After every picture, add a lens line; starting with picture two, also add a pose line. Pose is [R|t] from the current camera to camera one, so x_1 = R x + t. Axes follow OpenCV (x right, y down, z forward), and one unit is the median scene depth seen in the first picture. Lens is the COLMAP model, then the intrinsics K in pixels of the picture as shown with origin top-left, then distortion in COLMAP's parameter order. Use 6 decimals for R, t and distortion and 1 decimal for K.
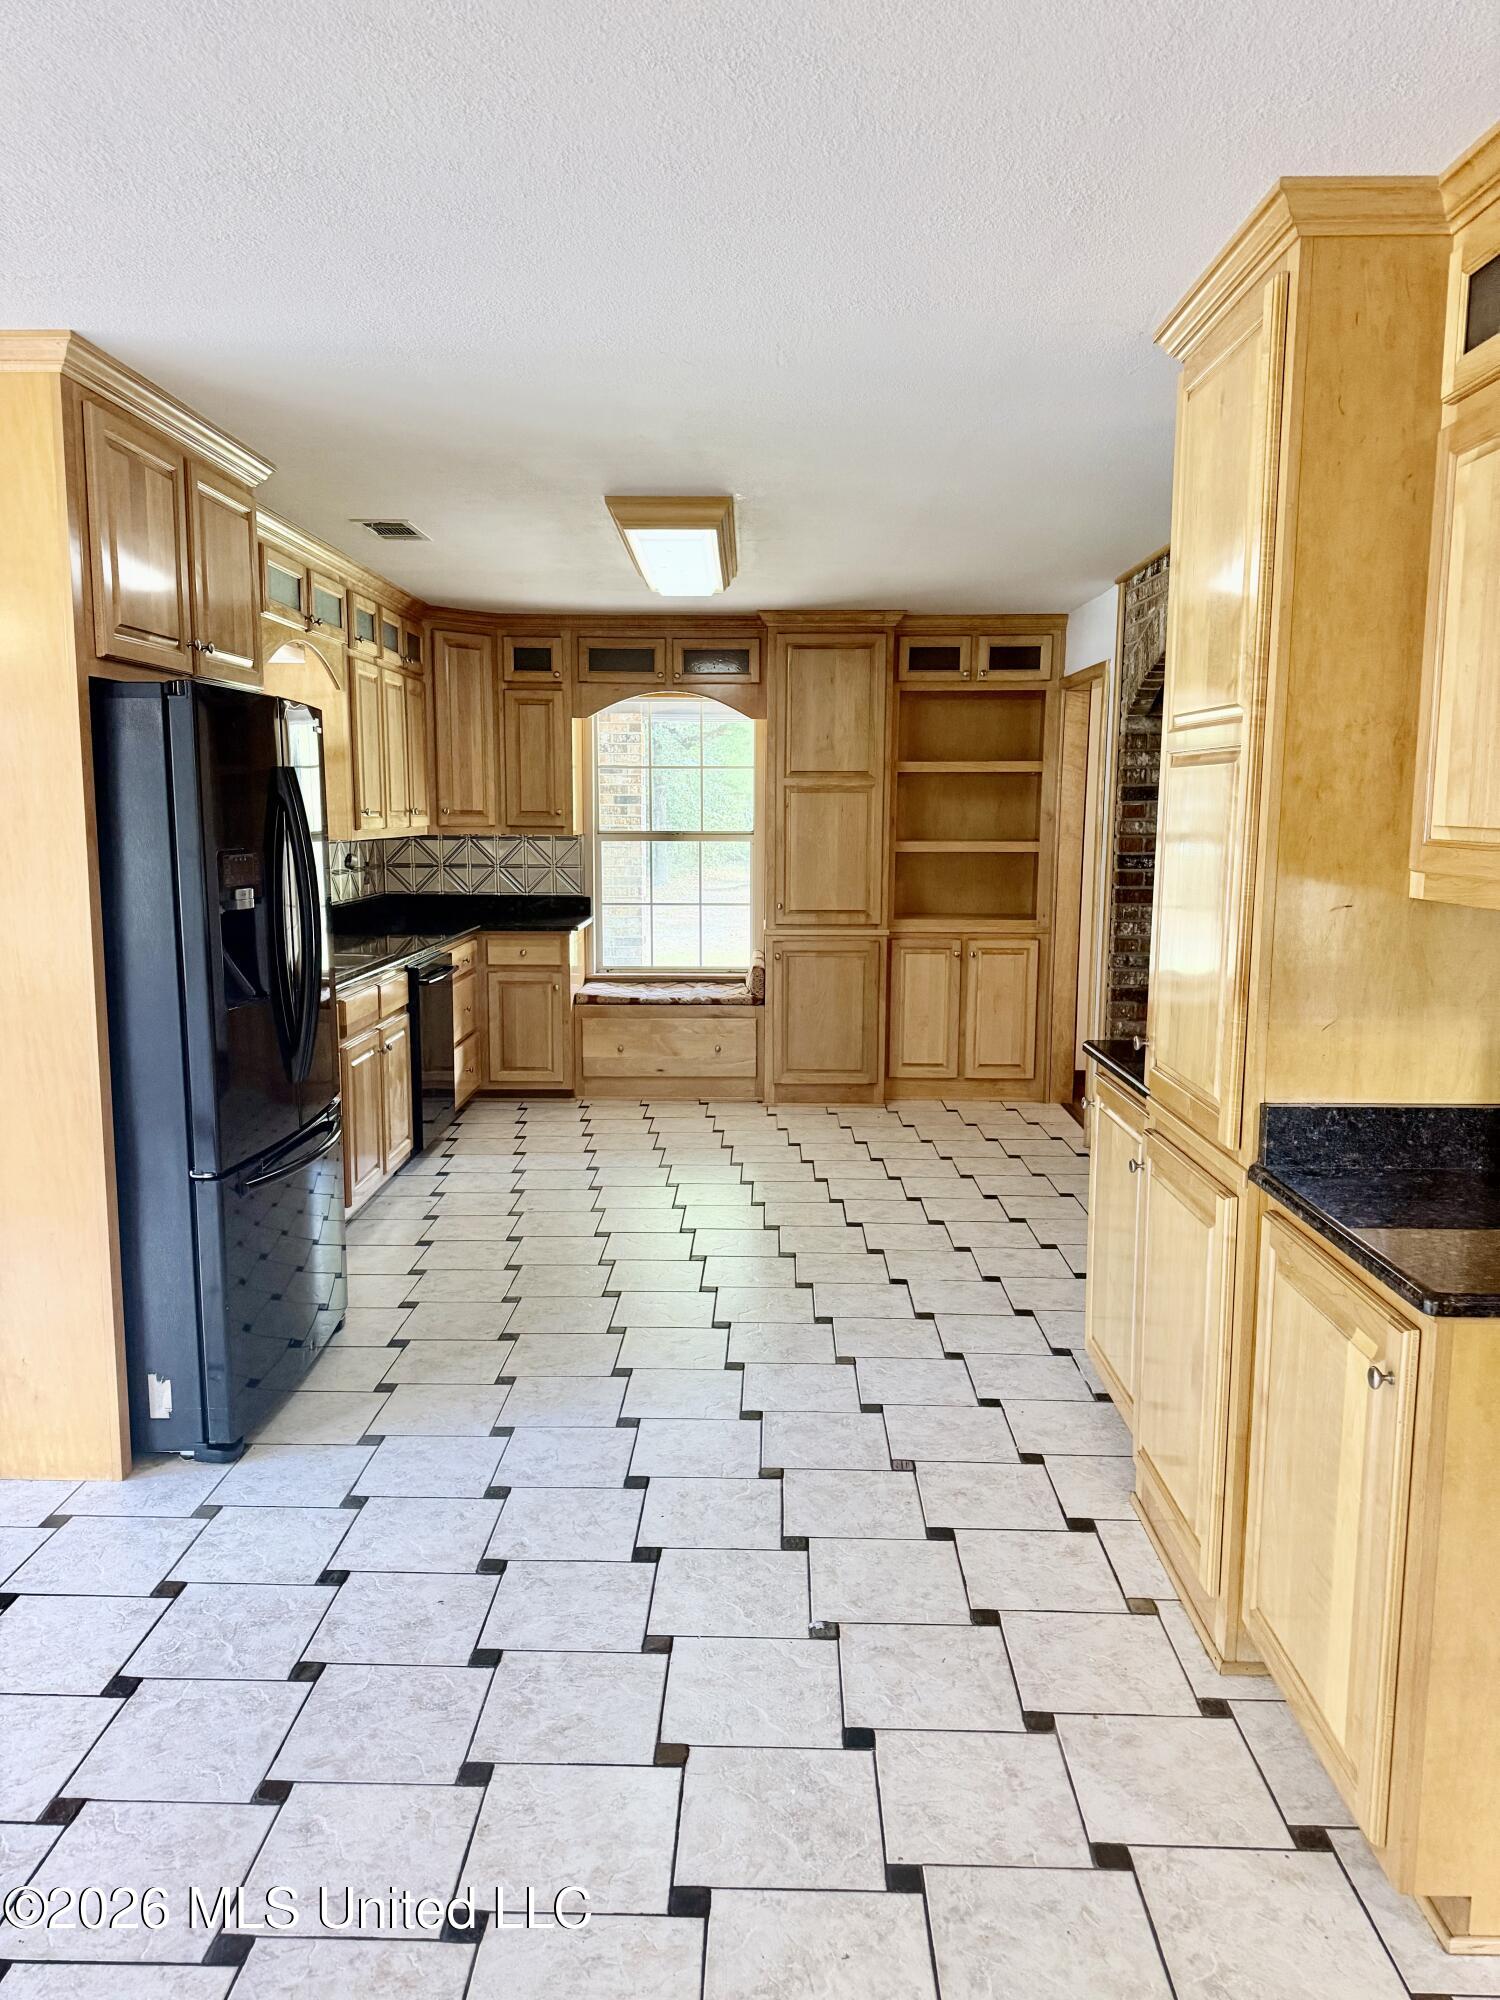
lens RADIAL K [[1401.1, 0, 740.2], [0, 1401.1, 1000.0], [0, 0, 1]] dist [0.058384, -0.065649]
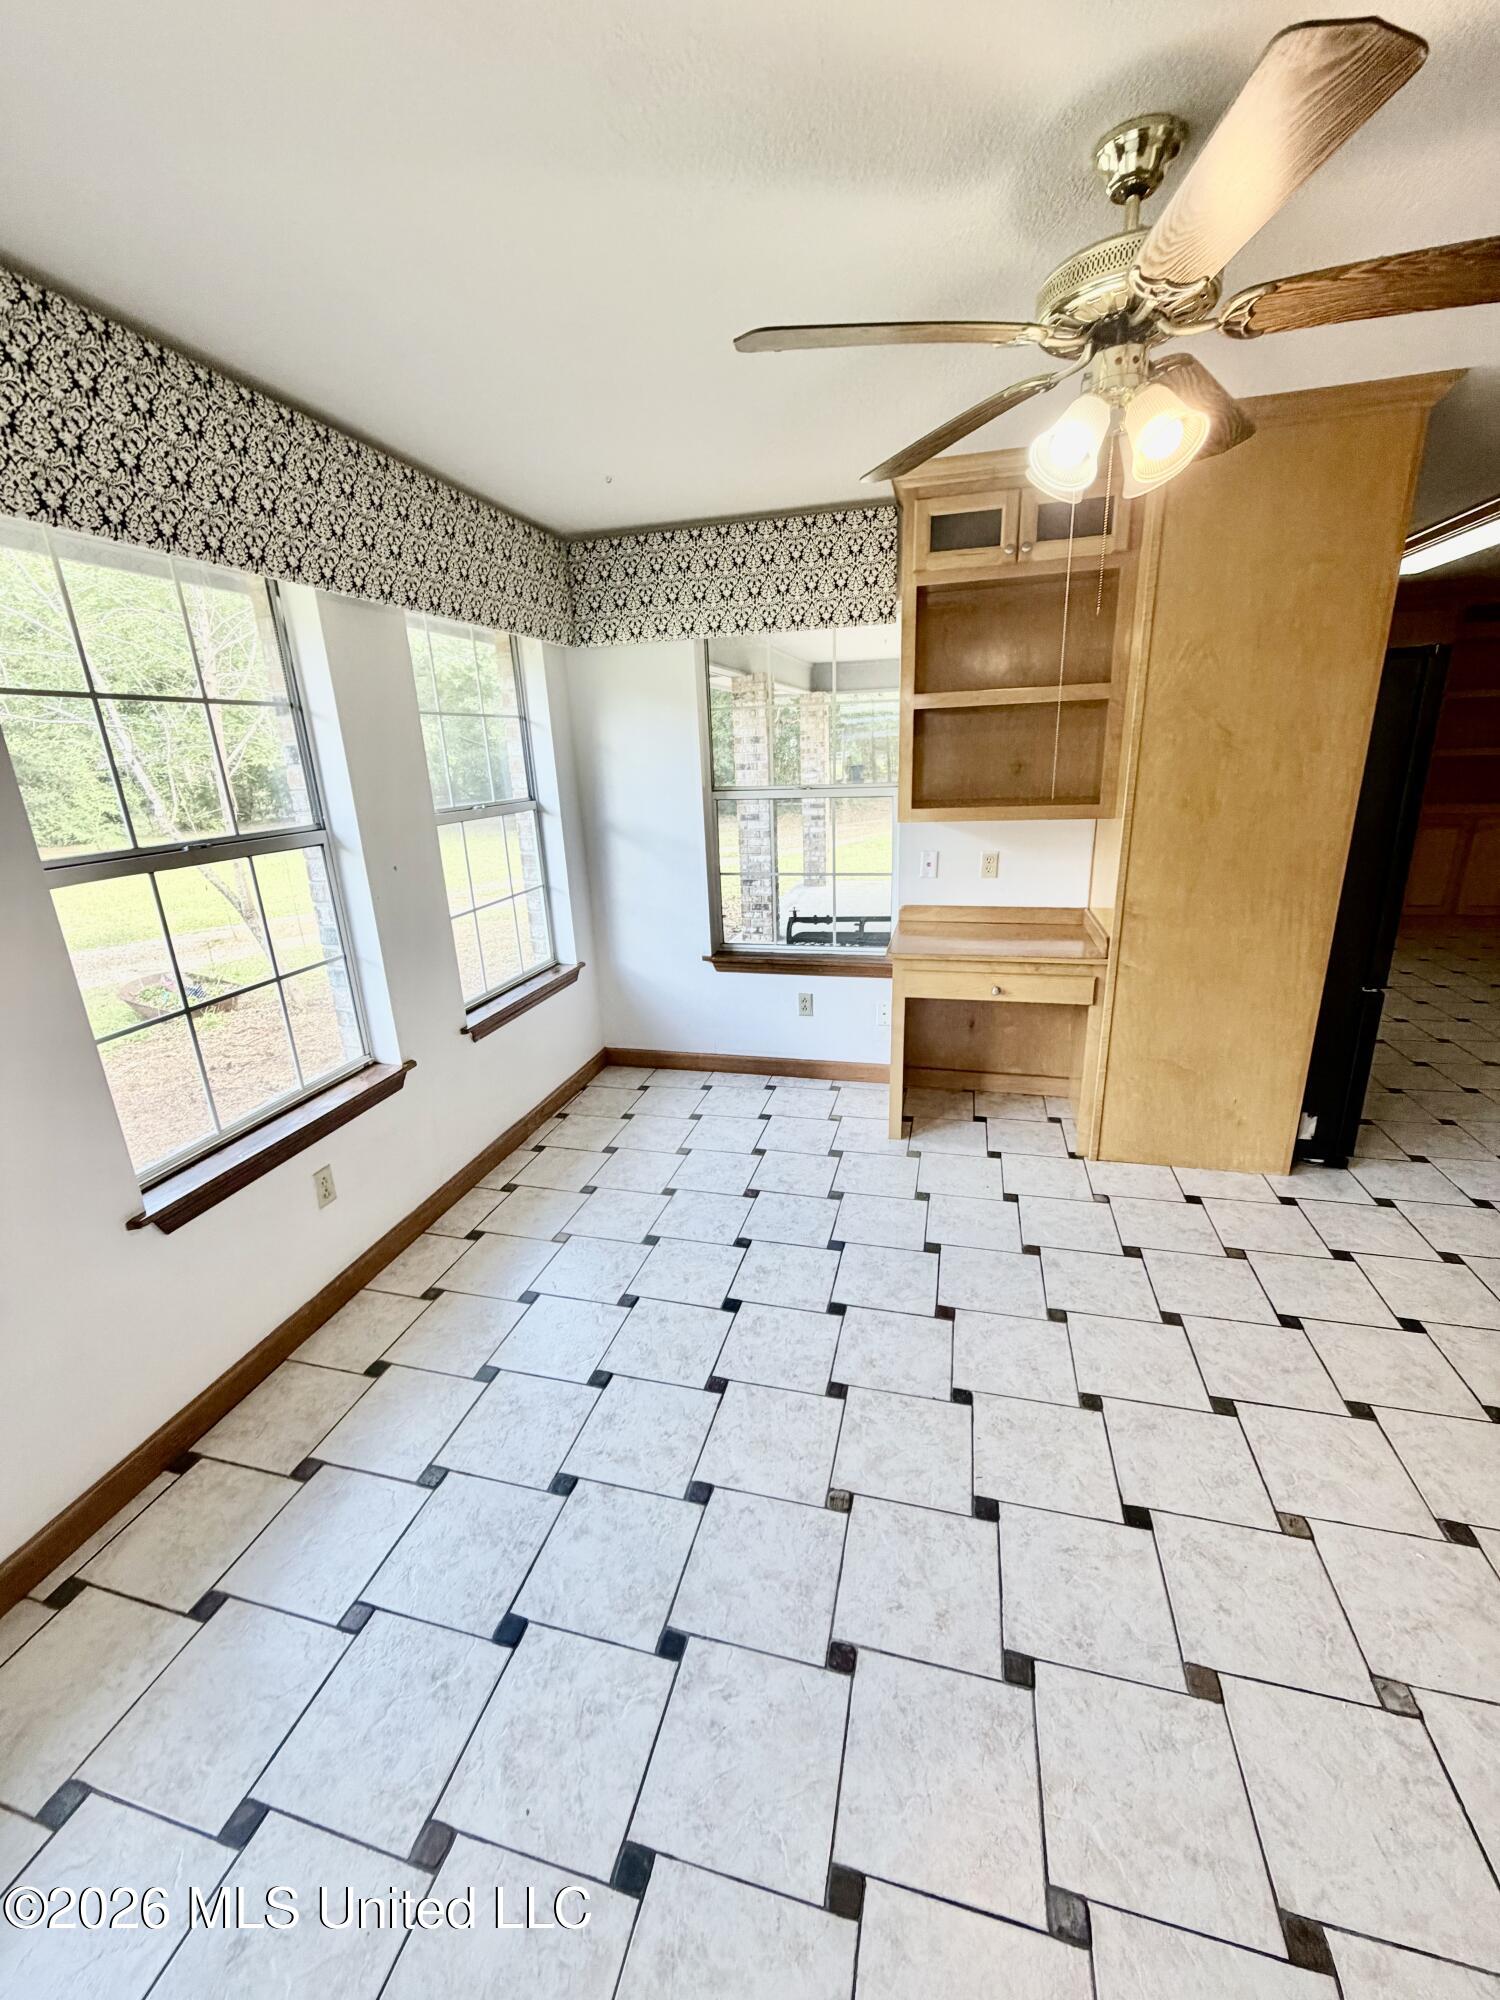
lens RADIAL K [[796.0, 0, 737.5], [0, 796.0, 991.3], [0, 0, 1]] dist [-0.001193, 0.000238]
pose [[0.971140, 0.027697, -0.236896, -0.443810], [0.011559, 0.986602, 0.162738, -0.011436], [0.238229, -0.160779, 0.957808, 0.010468]]
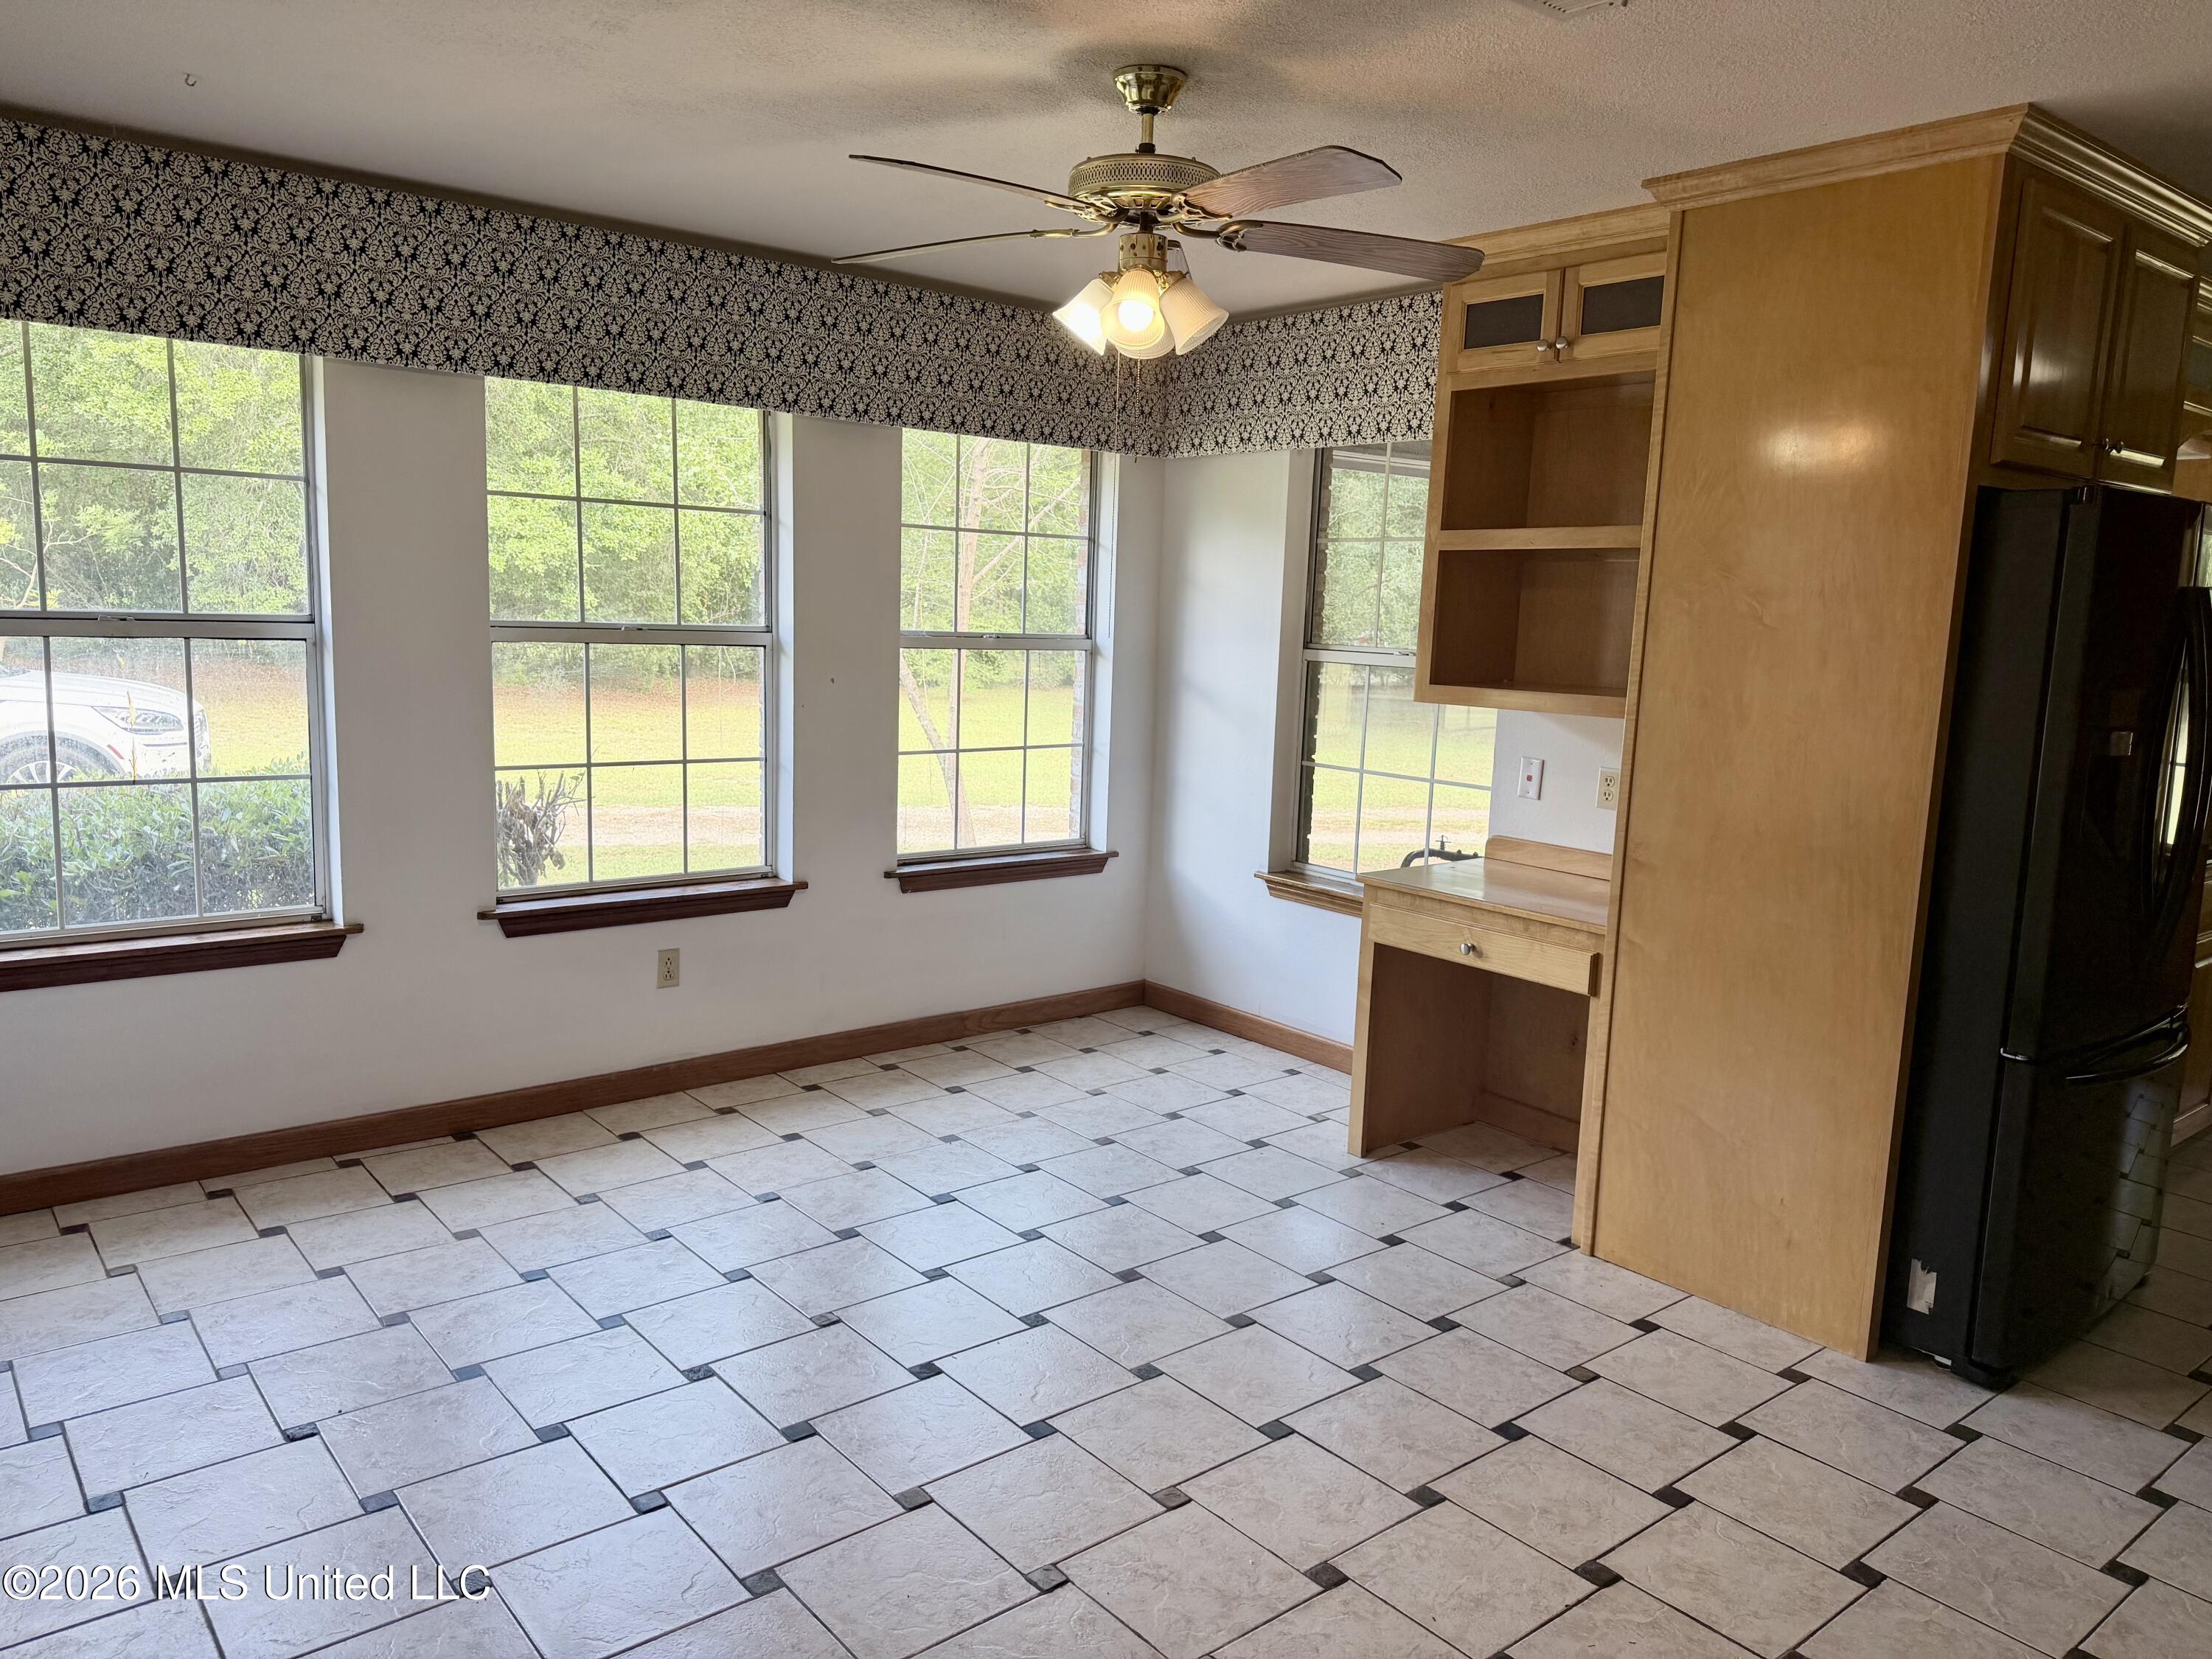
lens RADIAL K [[1549.6, 0, 1099.6], [0, 1549.6, 832.7], [0, 0, 1]] dist [0.058384, -0.065649]
pose [[0.650949, 0.130718, -0.747782, -0.023637], [-0.135925, 0.989214, 0.054598, 0.006458], [0.746853, 0.066101, 0.661695, -0.034940]]
